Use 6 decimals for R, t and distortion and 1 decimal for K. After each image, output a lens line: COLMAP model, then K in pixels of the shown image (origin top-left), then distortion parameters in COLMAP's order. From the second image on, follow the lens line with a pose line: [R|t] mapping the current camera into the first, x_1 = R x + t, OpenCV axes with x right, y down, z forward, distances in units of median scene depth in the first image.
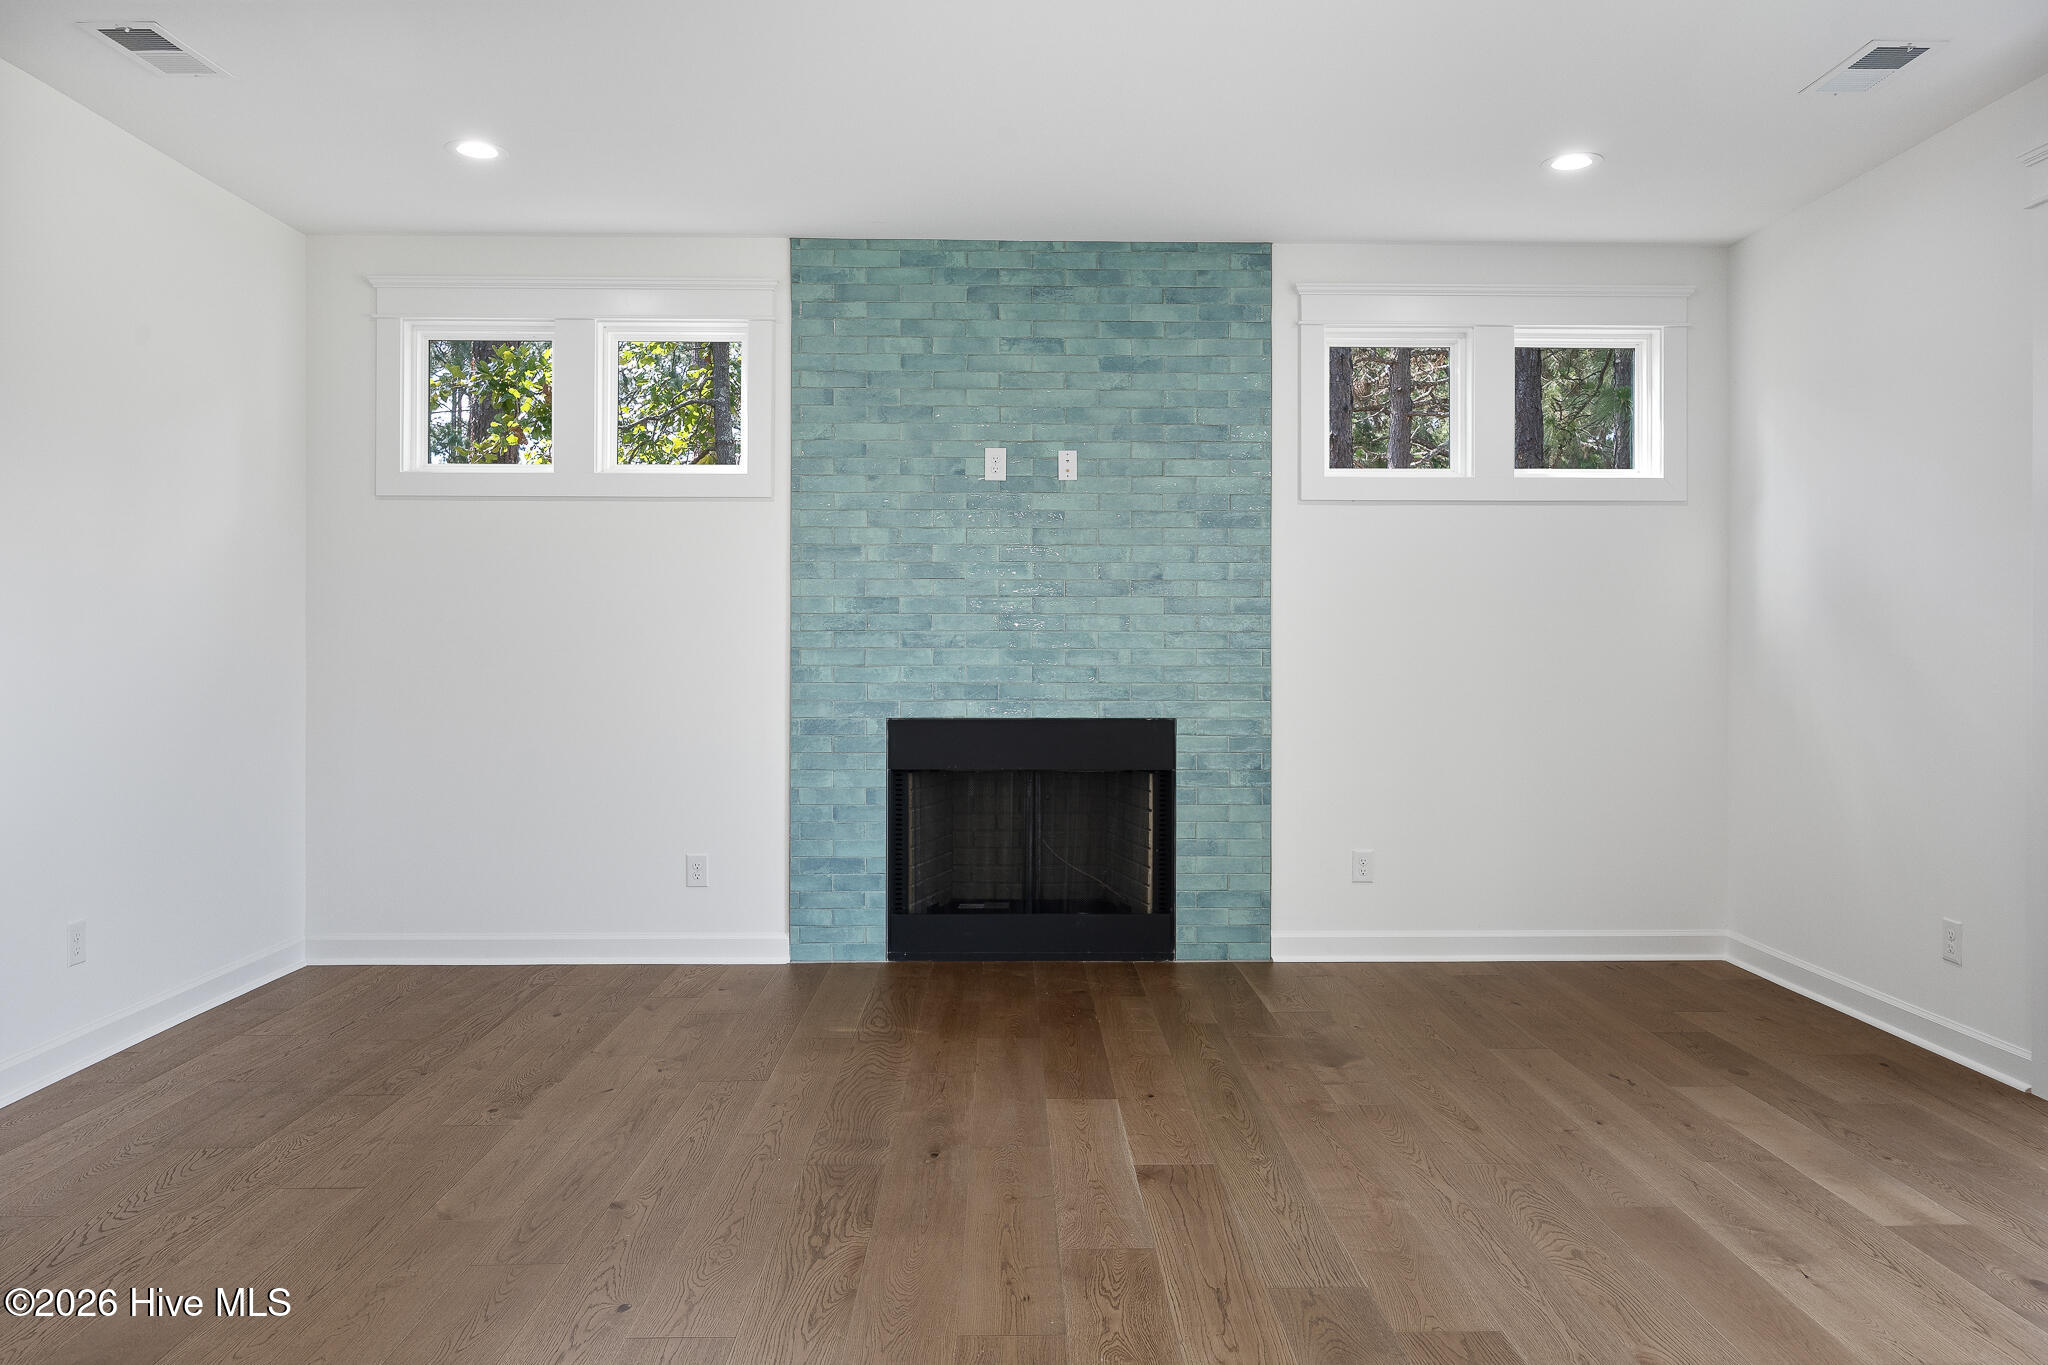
lens RADIAL K [[1448.1, 0, 1031.1], [0, 1448.1, 643.8], [0, 0, 1]] dist [-0.001048, 0.000663]
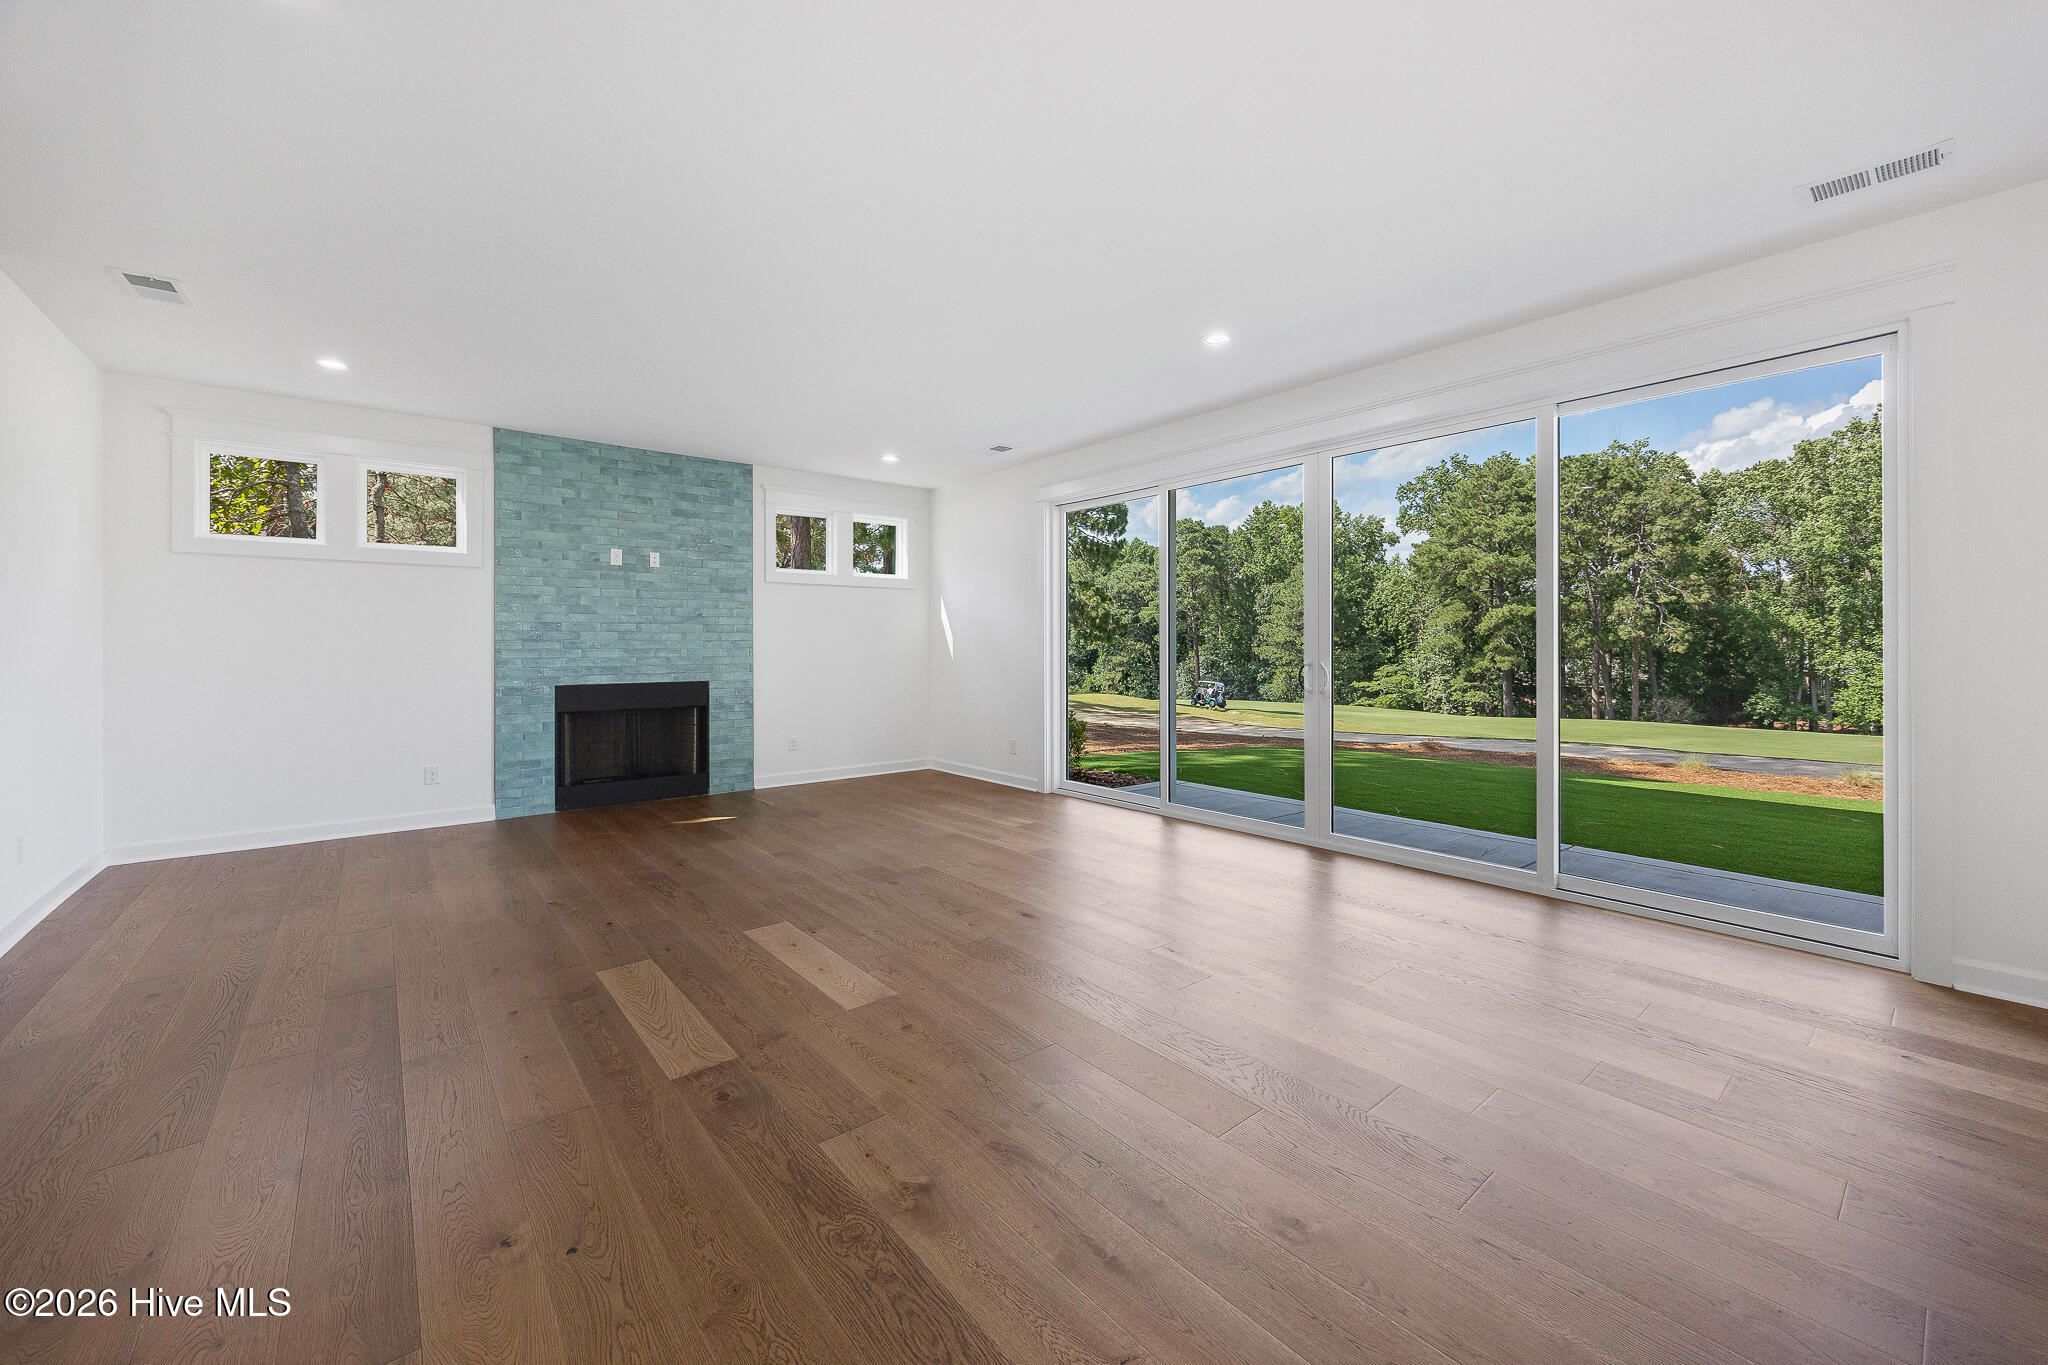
lens RADIAL K [[815.1, 0, 1032.3], [0, 815.1, 646.3], [0, 0, 1]] dist [0.002059, 0.001069]
pose [[0.782260, -0.004619, 0.622935, -0.277884], [0.003003, 0.999989, 0.003644, -0.002668], [-0.622945, -0.000980, 0.782265, -0.242236]]
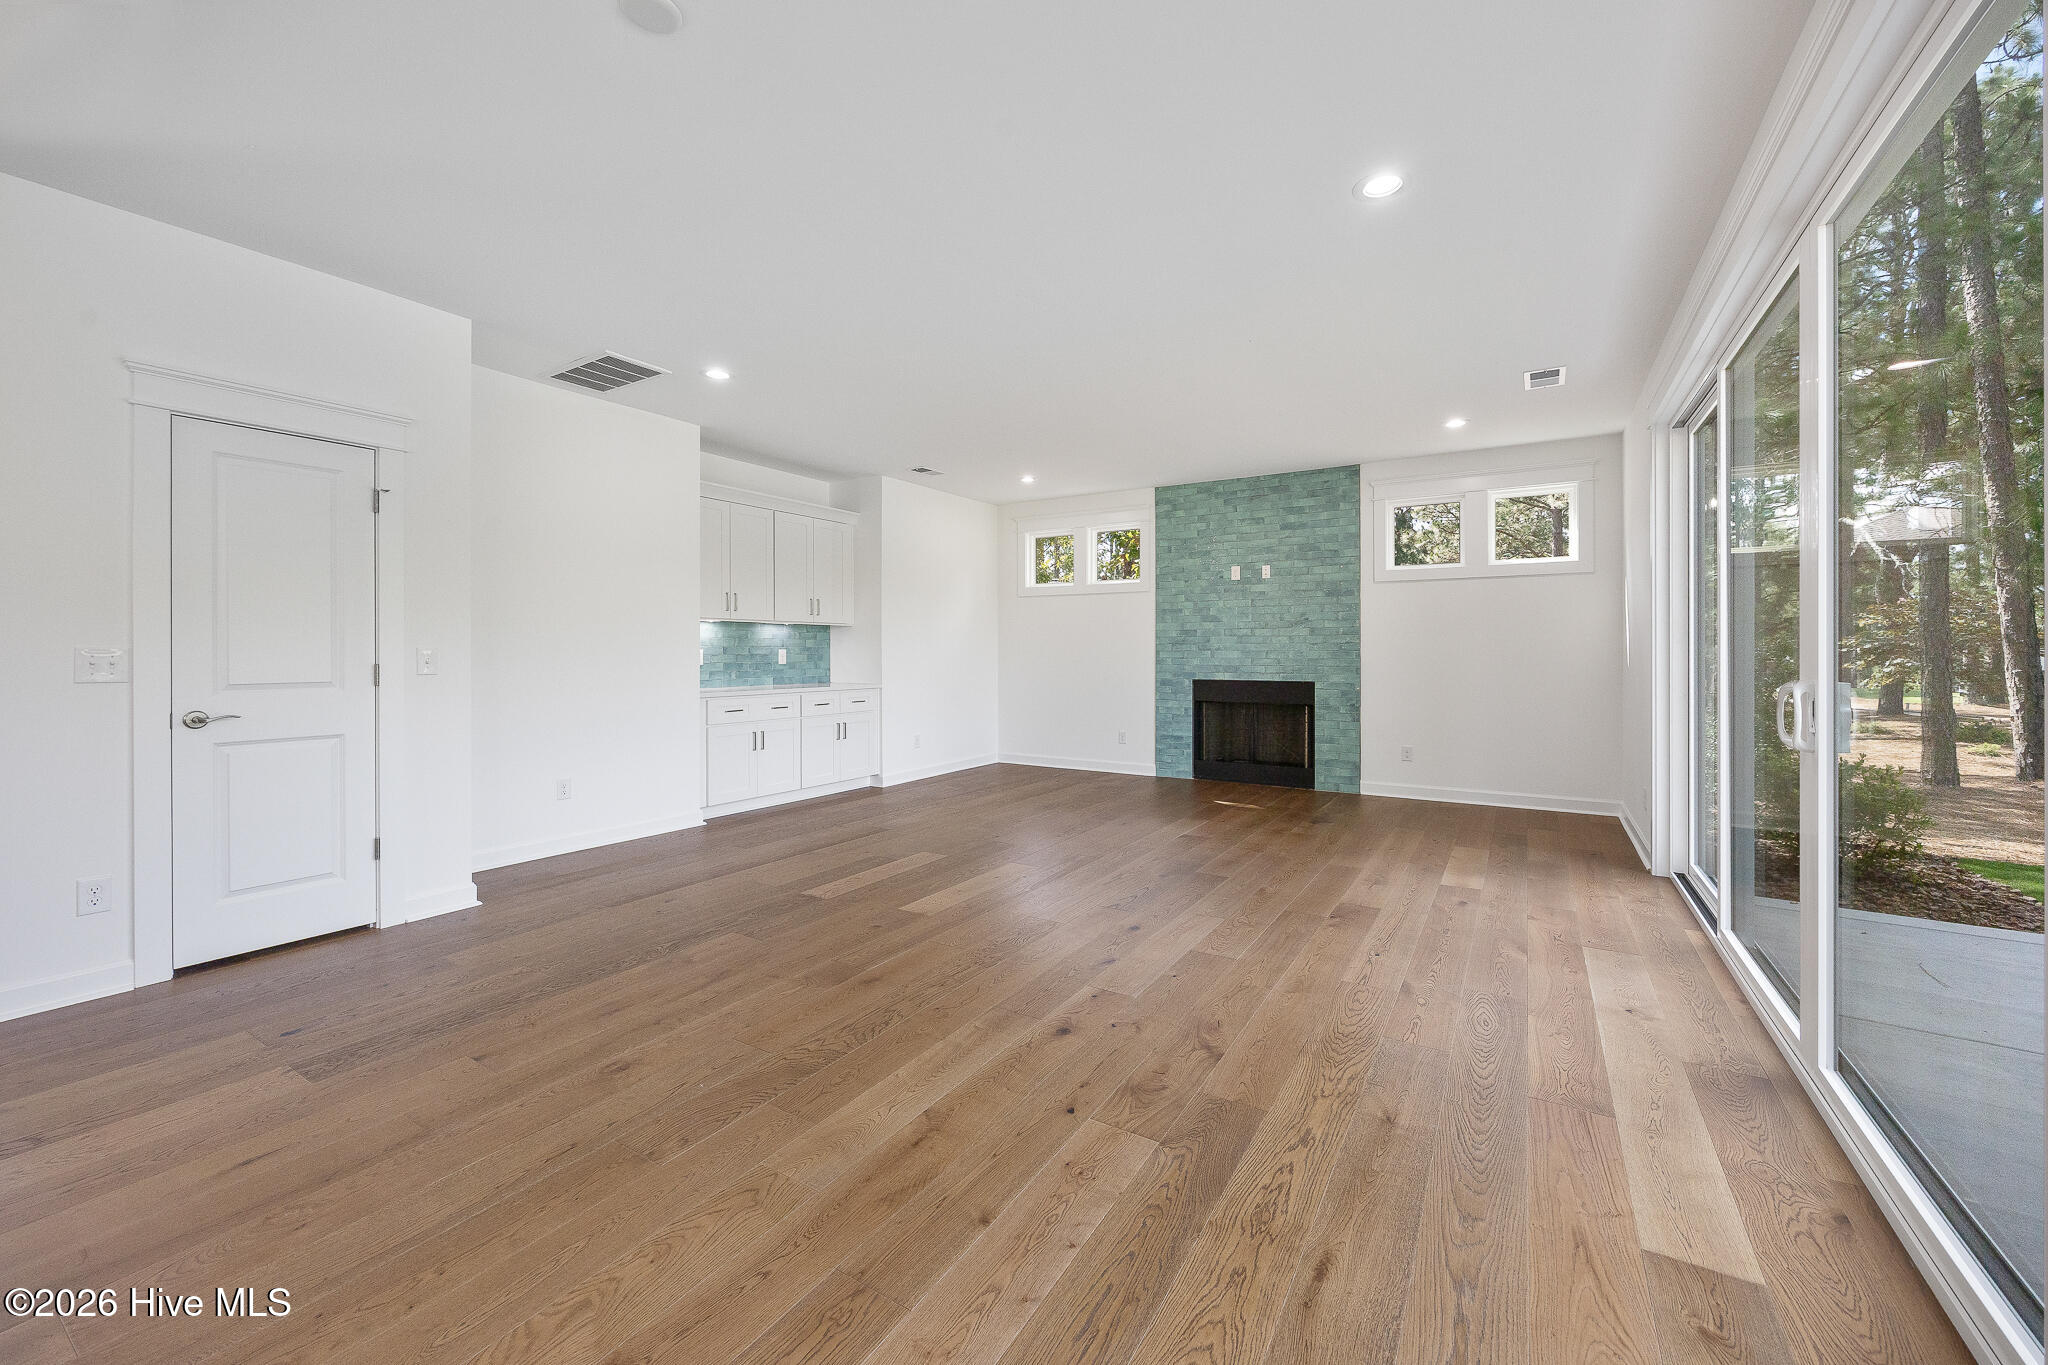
lens RADIAL K [[815.1, 0, 1032.4], [0, 815.1, 650.9], [0, 0, 1]] dist [0.002059, 0.001069]
pose [[0.838481, -0.001645, -0.544928, 0.423209], [0.001731, 0.999998, -0.000355, 0.003466], [0.544928, -0.000646, 0.838483, -0.300206]]
